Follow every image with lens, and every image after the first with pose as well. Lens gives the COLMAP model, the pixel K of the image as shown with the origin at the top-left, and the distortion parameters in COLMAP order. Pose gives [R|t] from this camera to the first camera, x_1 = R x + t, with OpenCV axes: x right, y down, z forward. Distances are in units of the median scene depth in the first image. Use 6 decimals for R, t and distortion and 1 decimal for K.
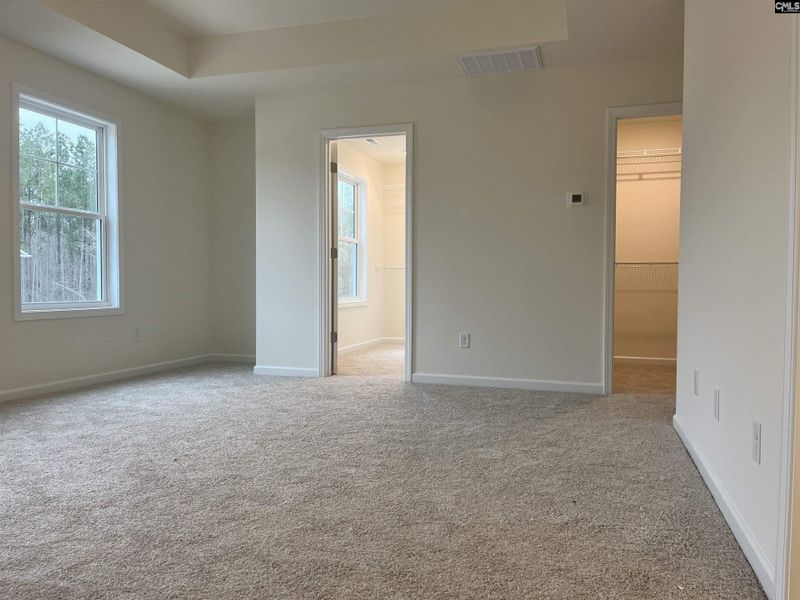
lens RADIAL K [[628.0, 0, 398.9], [0, 628.0, 303.9], [0, 0, 1]] dist [0.073865, -0.105898]
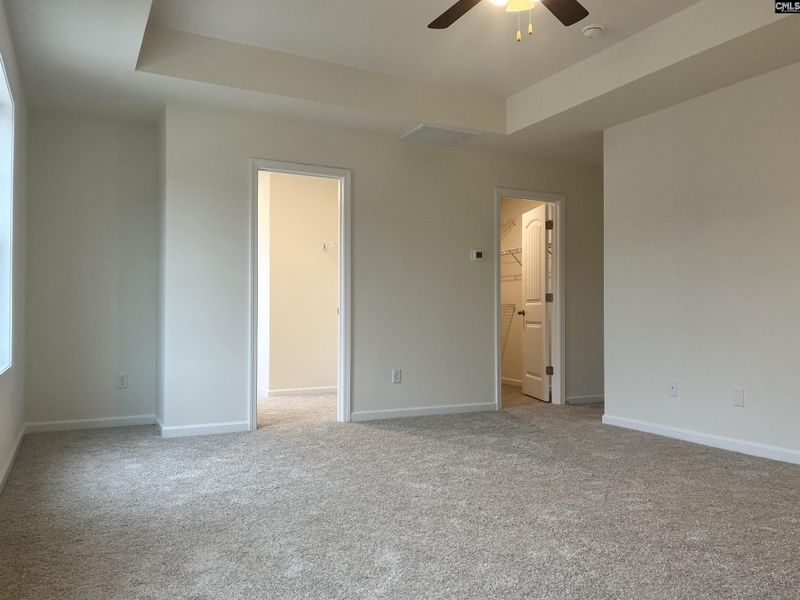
lens RADIAL K [[628.0, 0, 391.9], [0, 628.0, 304.0], [0, 0, 1]] dist [0.073865, -0.105898]
pose [[0.706690, 0.009081, 0.707465, -0.690229], [0.026922, 0.998848, -0.039714, -0.024156], [-0.707011, 0.047112, 0.705631, 0.239276]]
